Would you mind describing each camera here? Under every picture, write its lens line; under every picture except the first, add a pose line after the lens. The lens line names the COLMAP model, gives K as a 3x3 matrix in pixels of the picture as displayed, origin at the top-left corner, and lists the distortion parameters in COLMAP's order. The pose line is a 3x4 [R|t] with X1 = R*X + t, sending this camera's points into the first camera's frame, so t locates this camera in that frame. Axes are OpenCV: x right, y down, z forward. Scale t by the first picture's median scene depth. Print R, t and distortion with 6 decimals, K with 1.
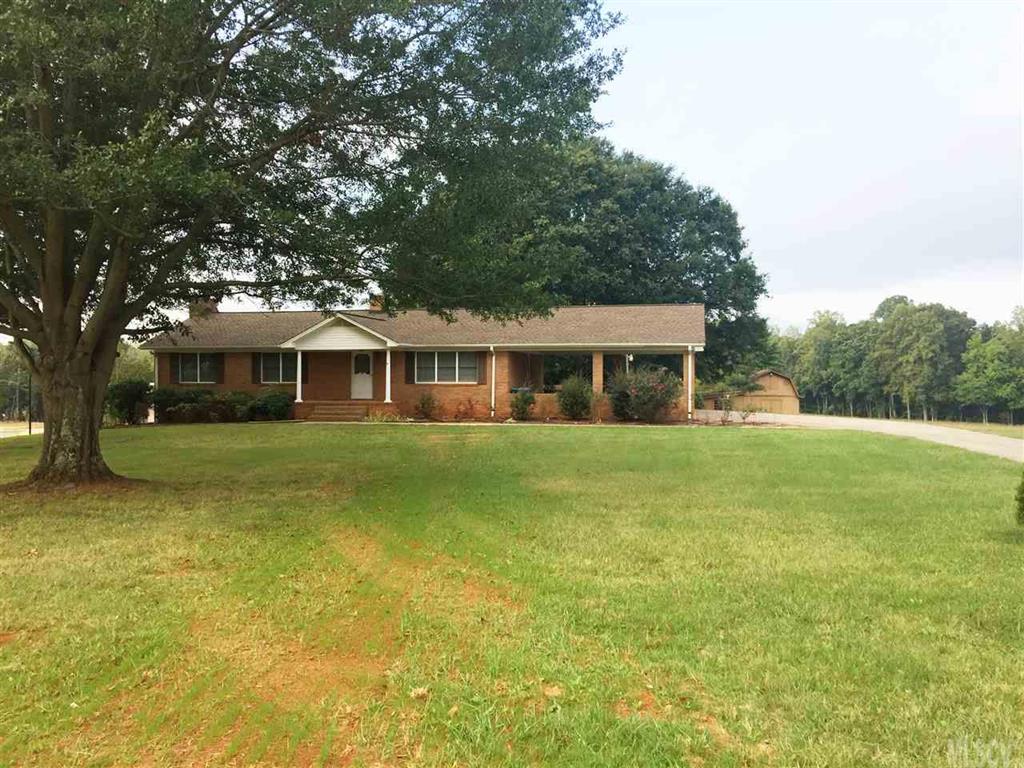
lens RADIAL K [[882.2, 0, 518.7], [0, 882.2, 380.4], [0, 0, 1]] dist [0.063861, -0.027667]
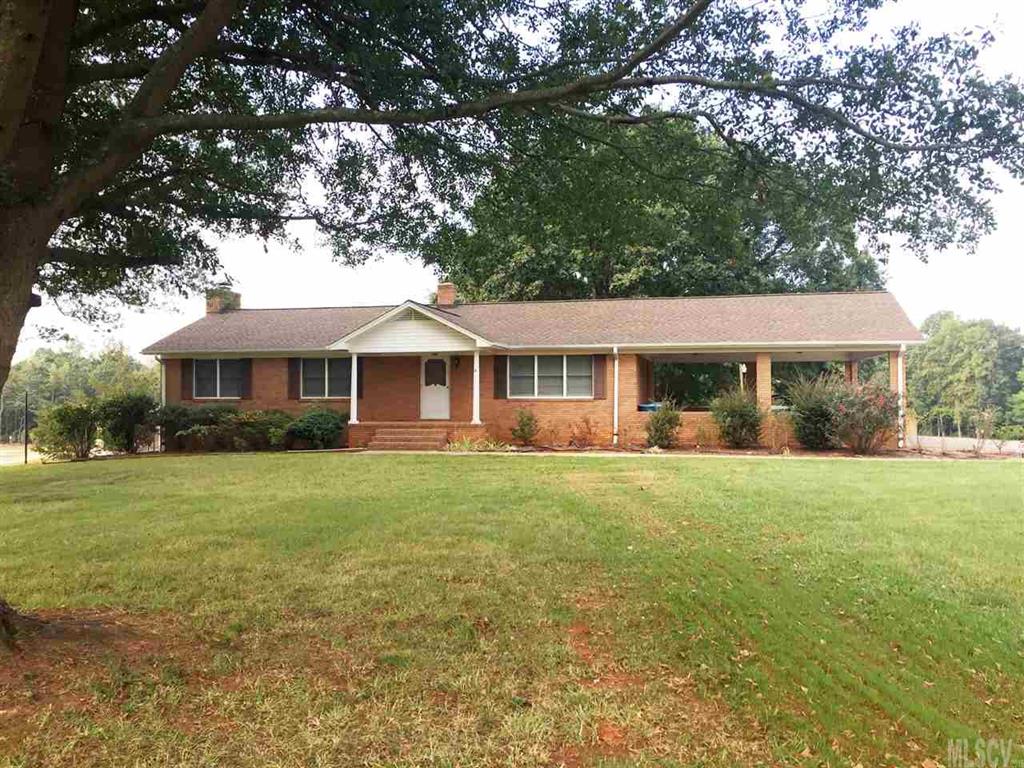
lens RADIAL K [[882.2, 0, 505.7], [0, 882.2, 388.6], [0, 0, 1]] dist [0.063861, -0.027667]
pose [[0.999634, -0.001962, -0.026977, -0.099724], [0.001567, 0.999891, -0.014667, 0.006214], [0.027003, 0.014619, 0.999528, 0.262952]]
